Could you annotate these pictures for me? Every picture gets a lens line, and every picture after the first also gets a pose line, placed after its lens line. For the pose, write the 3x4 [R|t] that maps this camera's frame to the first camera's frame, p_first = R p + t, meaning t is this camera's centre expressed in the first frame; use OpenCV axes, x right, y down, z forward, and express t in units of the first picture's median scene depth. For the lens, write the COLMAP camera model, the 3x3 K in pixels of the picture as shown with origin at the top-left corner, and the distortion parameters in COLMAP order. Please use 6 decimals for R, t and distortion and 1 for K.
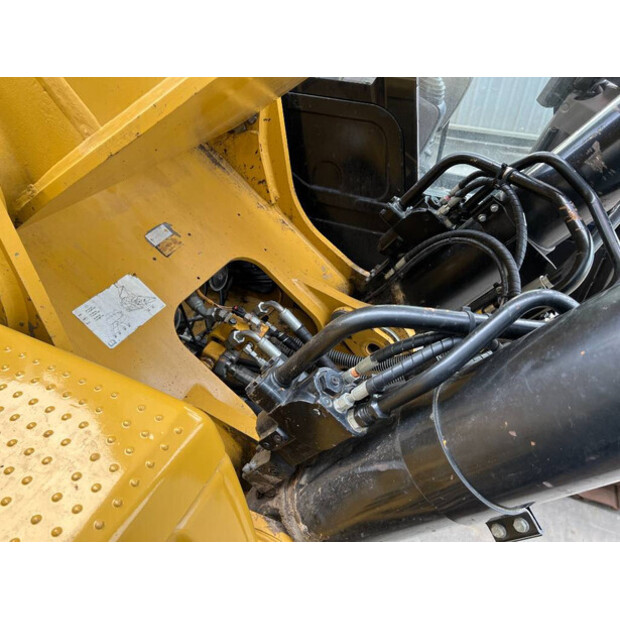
lens RADIAL K [[469.6, 0, 311.7], [0, 469.6, 301.8], [0, 0, 1]] dist [0.073110, -0.086715]
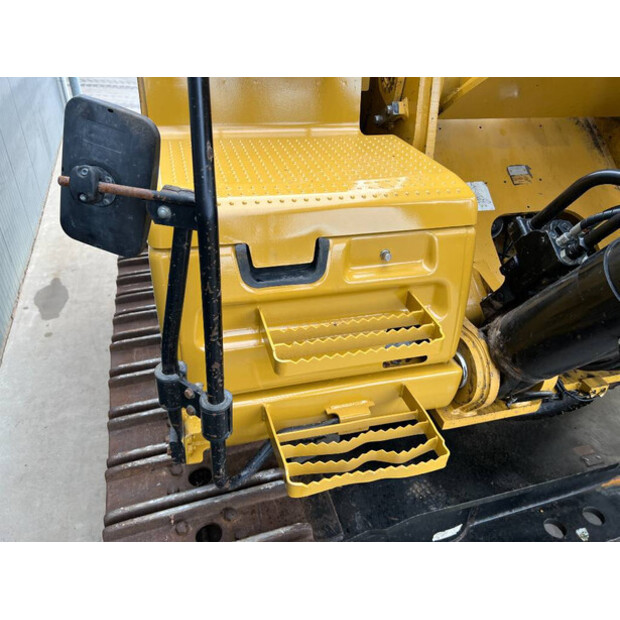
lens RADIAL K [[469.6, 0, 311.7], [0, 469.6, 301.8], [0, 0, 1]] dist [0.073110, -0.086715]
pose [[0.647195, 0.404638, -0.646070, 0.363396], [-0.460384, 0.882959, 0.091817, 0.372103], [0.607605, 0.238017, 0.757736, -0.337442]]
